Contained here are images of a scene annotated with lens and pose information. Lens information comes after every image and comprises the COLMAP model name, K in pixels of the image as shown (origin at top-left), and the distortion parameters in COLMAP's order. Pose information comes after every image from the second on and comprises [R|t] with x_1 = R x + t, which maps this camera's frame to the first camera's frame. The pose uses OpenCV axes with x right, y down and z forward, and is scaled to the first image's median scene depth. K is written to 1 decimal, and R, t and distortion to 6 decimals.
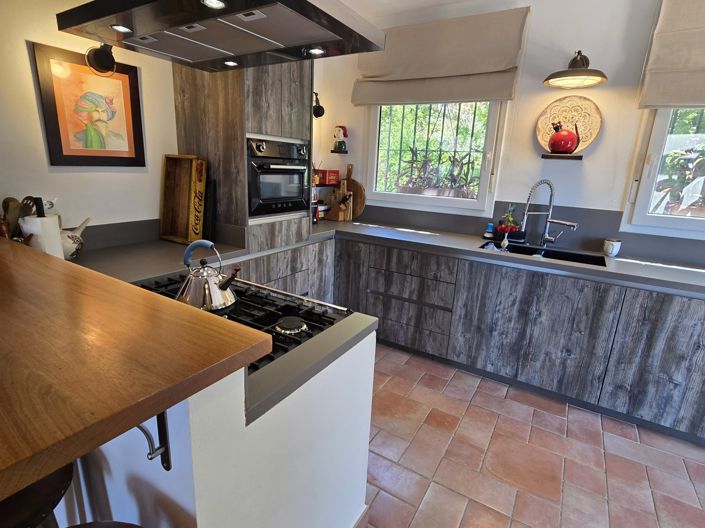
lens RADIAL K [[366.4, 0, 351.7], [0, 366.4, 262.8], [0, 0, 1]] dist [-0.004752, -0.001074]
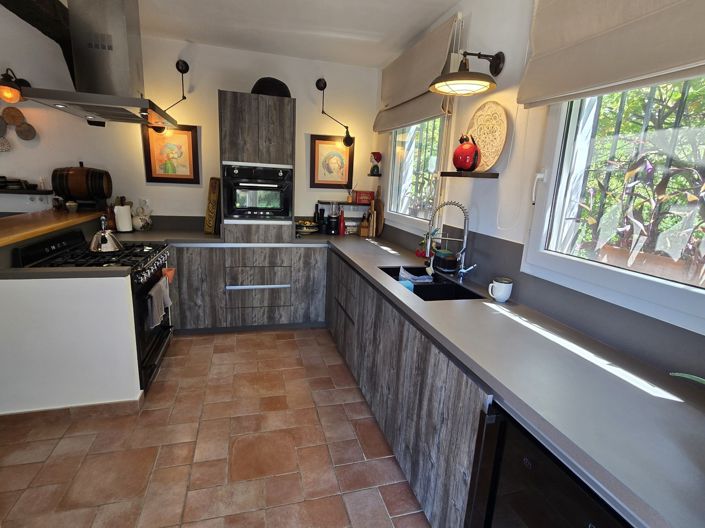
lens RADIAL K [[366.4, 0, 354.1], [0, 366.4, 266.5], [0, 0, 1]] dist [-0.004752, -0.001074]
pose [[0.740726, 0.146889, -0.655552, 1.018258], [-0.190892, 0.981602, 0.004254, -0.035328], [0.644116, 0.121988, 0.755138, 0.228922]]
